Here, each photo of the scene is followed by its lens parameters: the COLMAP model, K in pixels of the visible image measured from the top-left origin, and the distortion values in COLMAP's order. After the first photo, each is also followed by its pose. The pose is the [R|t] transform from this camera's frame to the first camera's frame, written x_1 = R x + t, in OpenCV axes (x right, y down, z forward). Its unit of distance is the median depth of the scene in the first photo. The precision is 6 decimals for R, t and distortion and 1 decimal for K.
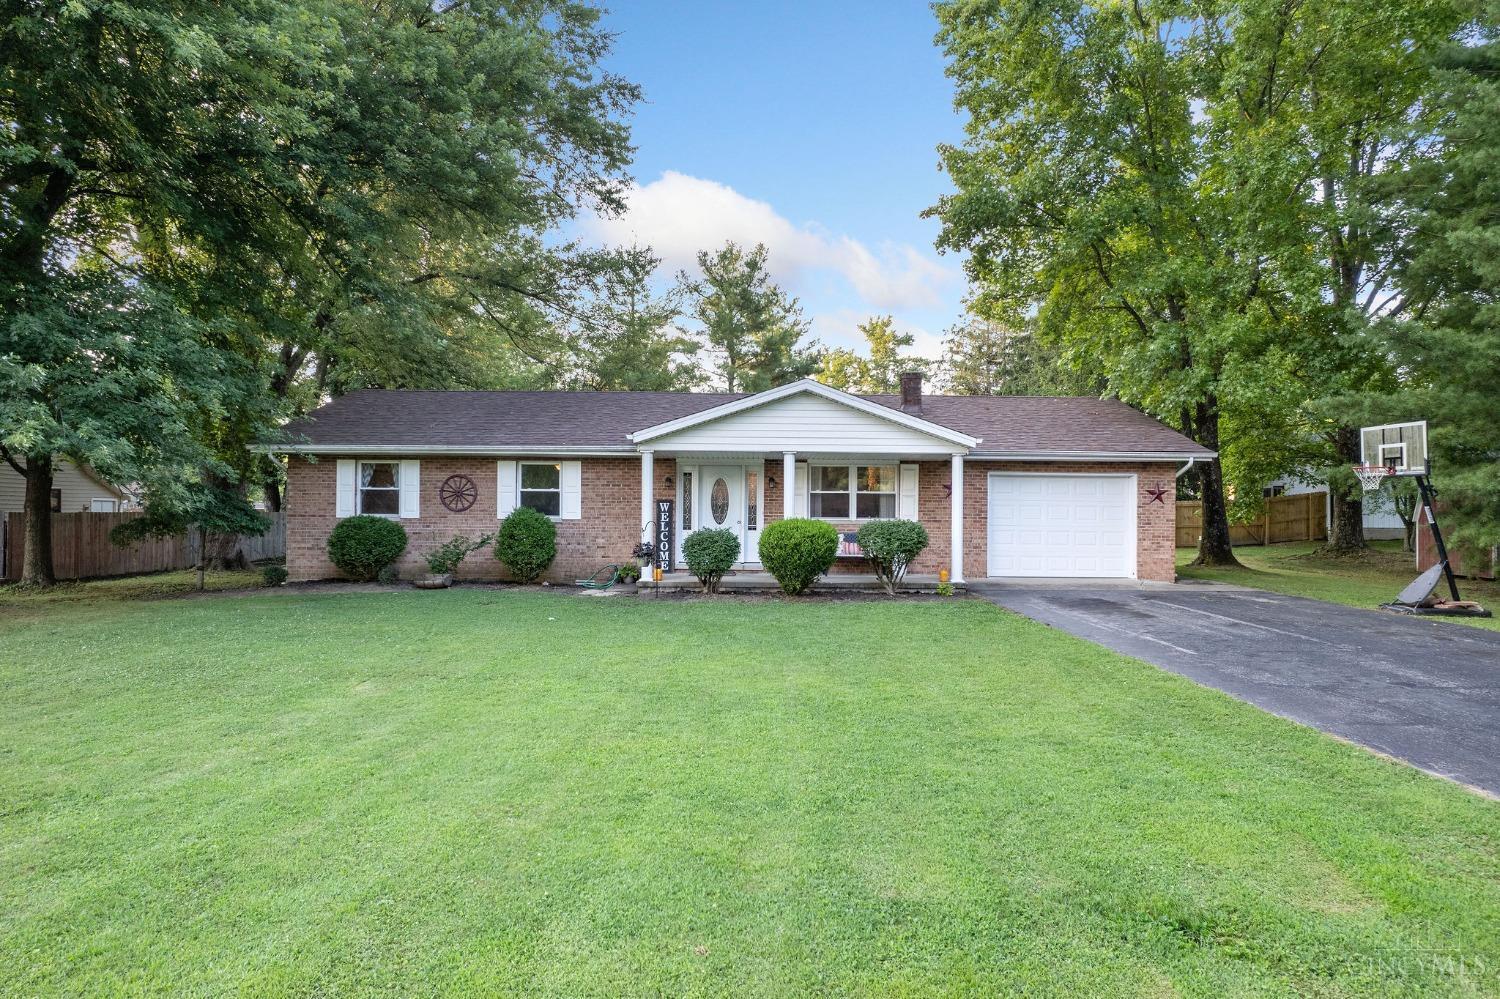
lens RADIAL K [[971.5, 0, 754.9], [0, 971.5, 506.3], [0, 0, 1]] dist [-0.055822, 0.066183]
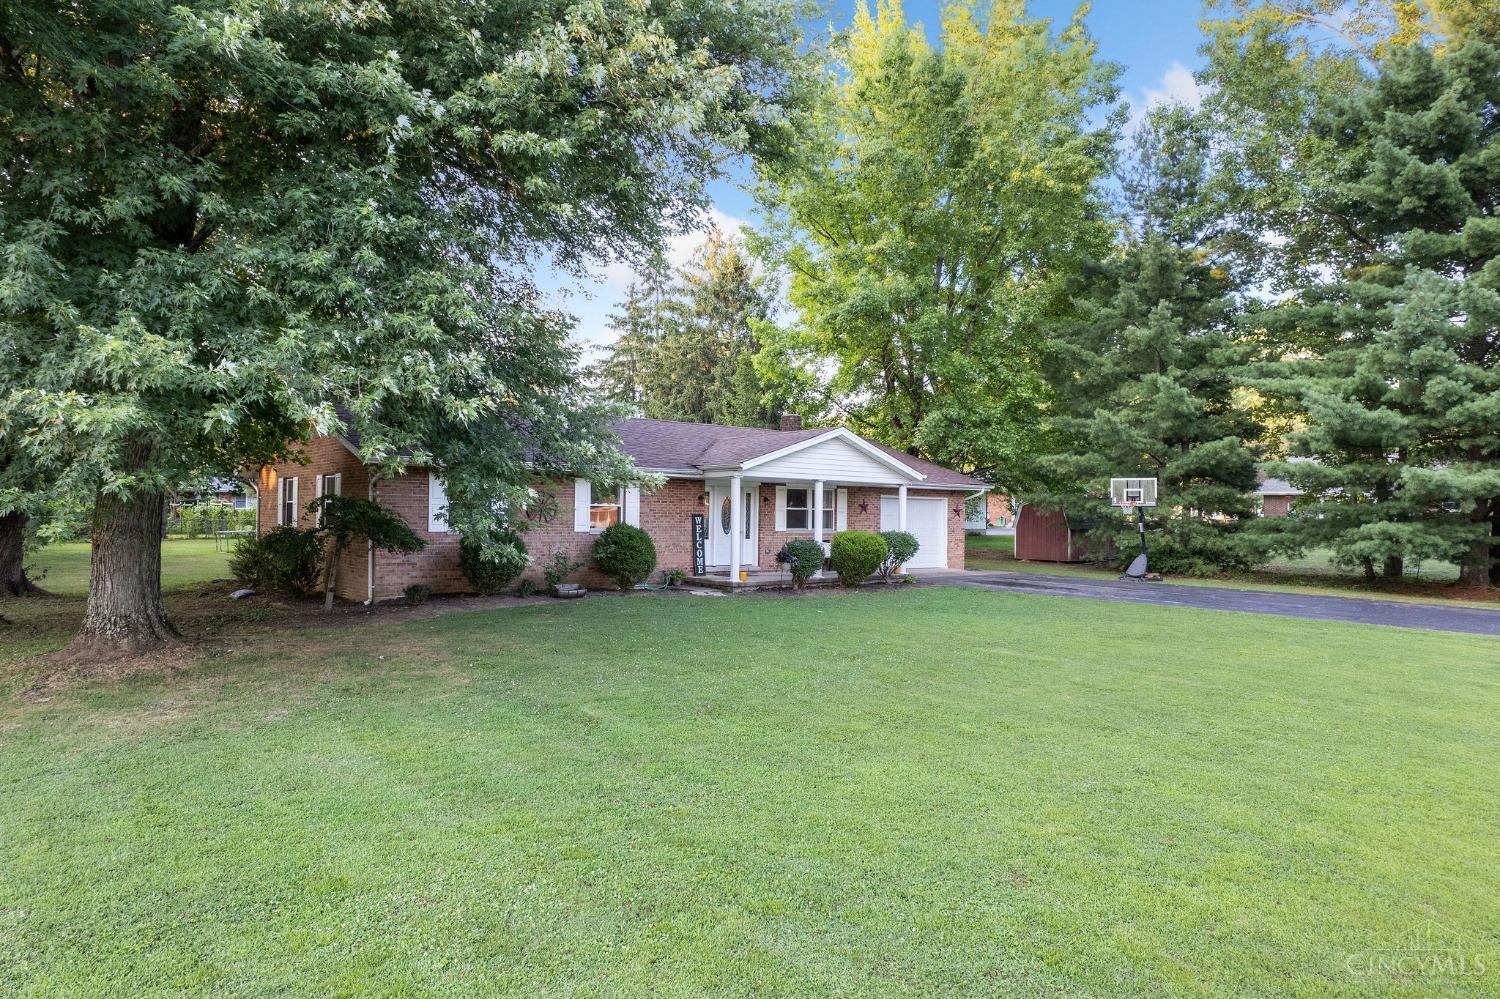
lens RADIAL K [[981.2, 0, 759.5], [0, 981.2, 510.5], [0, 0, 1]] dist [-0.070245, 0.064534]
pose [[0.751713, 0.006102, 0.659462, -0.826014], [-0.011038, 0.999934, 0.003330, -0.016056], [-0.659398, -0.009782, 0.751730, 0.049091]]
